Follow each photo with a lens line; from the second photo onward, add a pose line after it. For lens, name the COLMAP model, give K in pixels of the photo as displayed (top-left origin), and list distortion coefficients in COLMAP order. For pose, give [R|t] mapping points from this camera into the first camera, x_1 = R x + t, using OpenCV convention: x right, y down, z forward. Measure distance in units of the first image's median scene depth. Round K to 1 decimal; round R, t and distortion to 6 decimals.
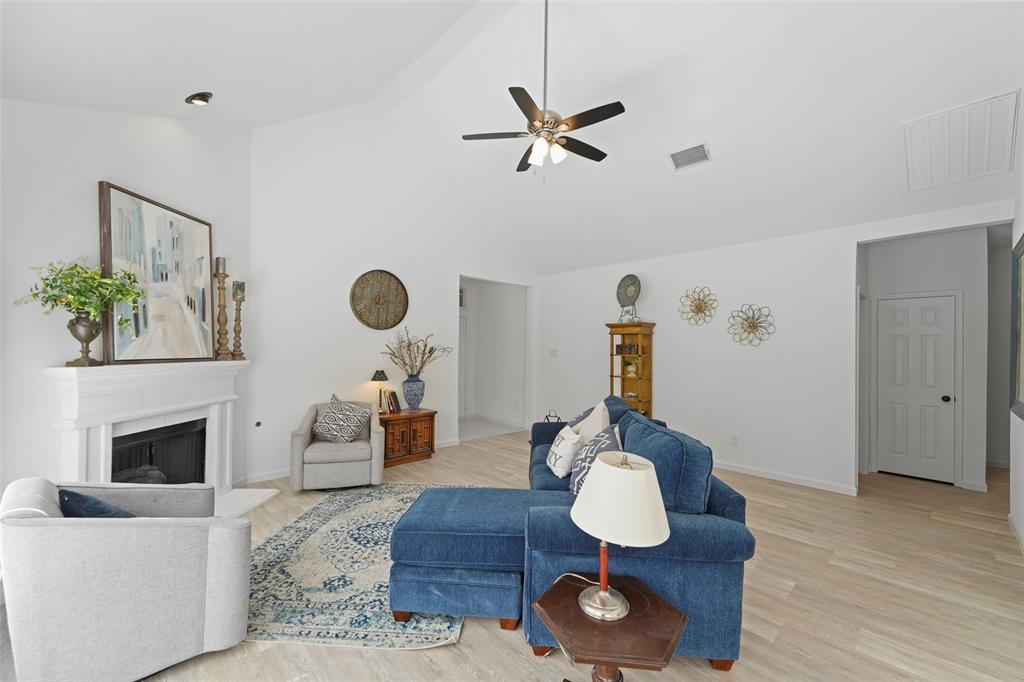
lens RADIAL K [[408.1, 0, 510.5], [0, 408.1, 346.9], [0, 0, 1]] dist [0.014760, -0.002793]
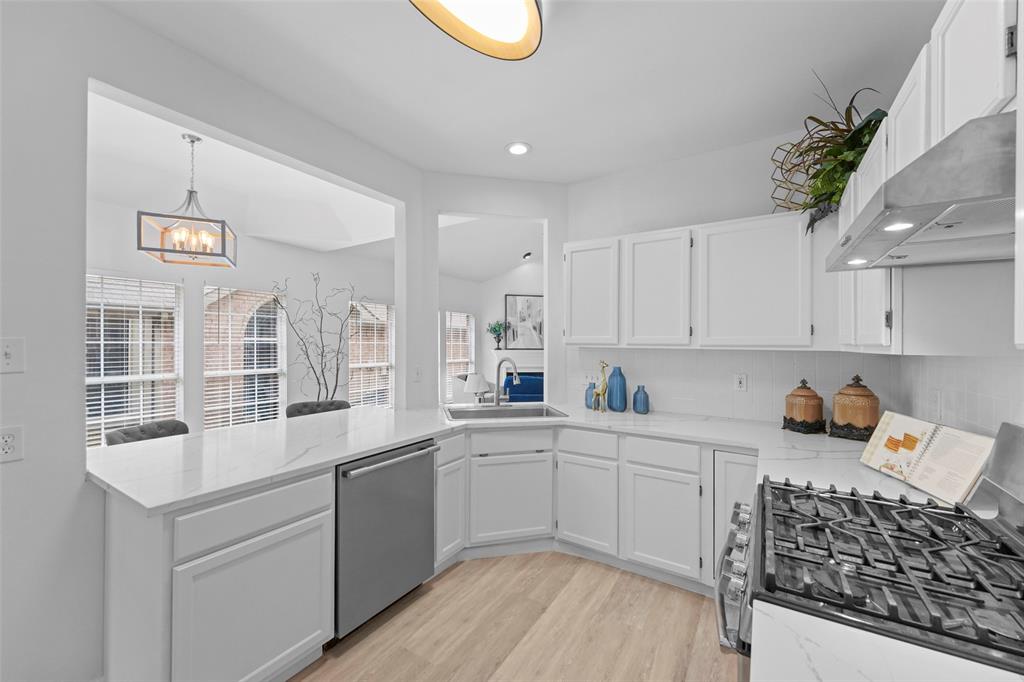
lens RADIAL K [[408.1, 0, 488.5], [0, 408.1, 341.1], [0, 0, 1]] dist [0.014760, -0.002793]
pose [[0.218618, -0.016551, -0.975670, 1.769347], [0.004803, 0.999862, -0.015885, 0.019307], [0.975799, -0.001214, 0.218667, 0.130078]]
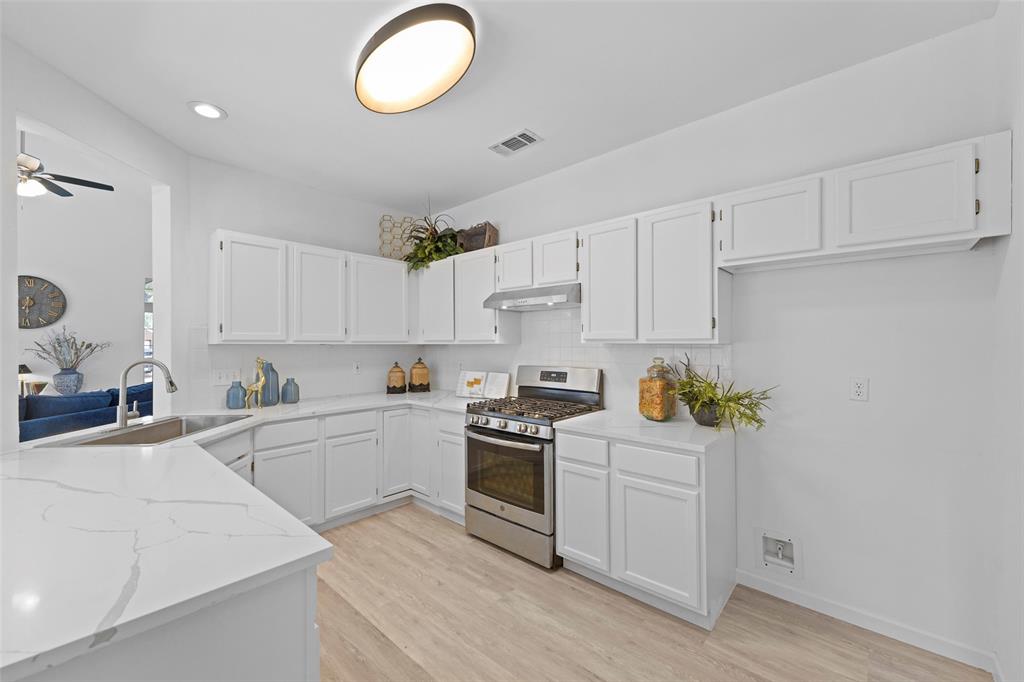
lens RADIAL K [[408.1, 0, 514.0], [0, 408.1, 338.4], [0, 0, 1]] dist [0.014760, -0.002793]
pose [[0.997287, -0.016900, 0.071648, 1.454032], [0.017328, 0.999835, -0.005360, 0.021546], [-0.071545, 0.006587, 0.997416, -0.364875]]
